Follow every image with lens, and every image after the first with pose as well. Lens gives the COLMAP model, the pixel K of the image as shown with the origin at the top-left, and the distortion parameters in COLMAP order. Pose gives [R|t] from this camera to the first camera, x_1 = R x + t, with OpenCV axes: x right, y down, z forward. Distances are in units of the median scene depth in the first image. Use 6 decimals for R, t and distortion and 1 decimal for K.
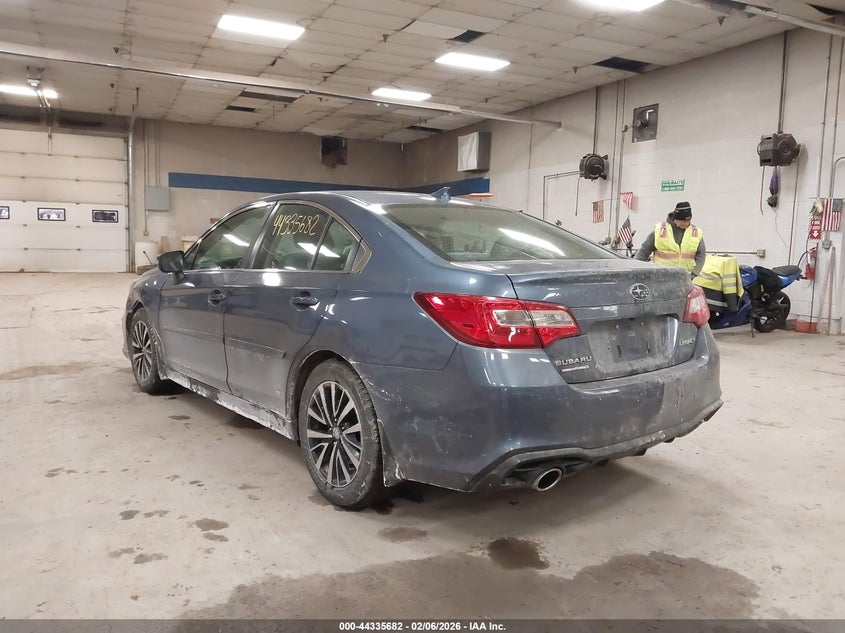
lens RADIAL K [[681.2, 0, 419.6], [0, 681.2, 321.1], [0, 0, 1]] dist [0.011398, -0.007721]
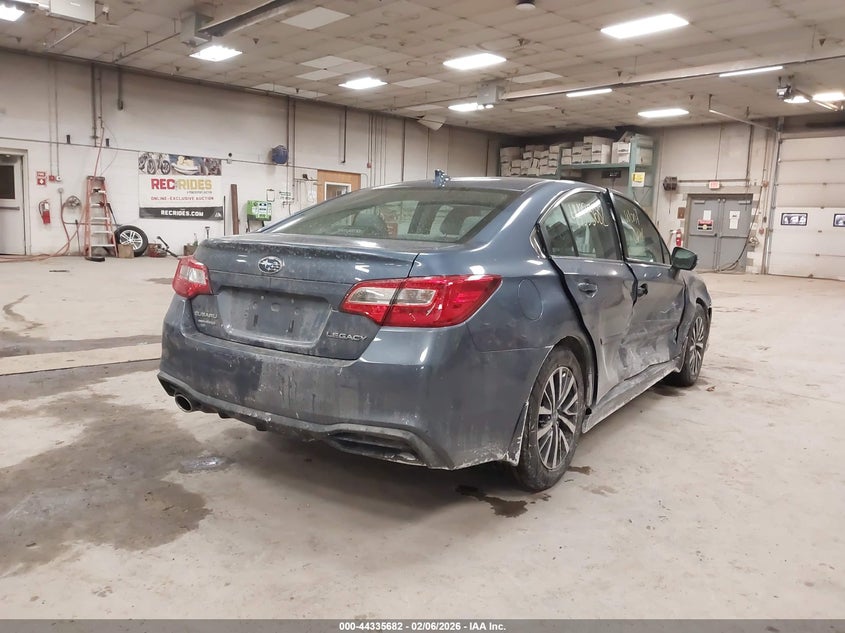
lens RADIAL K [[681.2, 0, 421.4], [0, 681.2, 319.5], [0, 0, 1]] dist [0.011398, -0.007721]
pose [[0.257120, 0.129774, -0.957626, 1.305668], [-0.151175, 0.984143, 0.092777, -0.088503], [0.954482, 0.120915, 0.272661, 0.931651]]
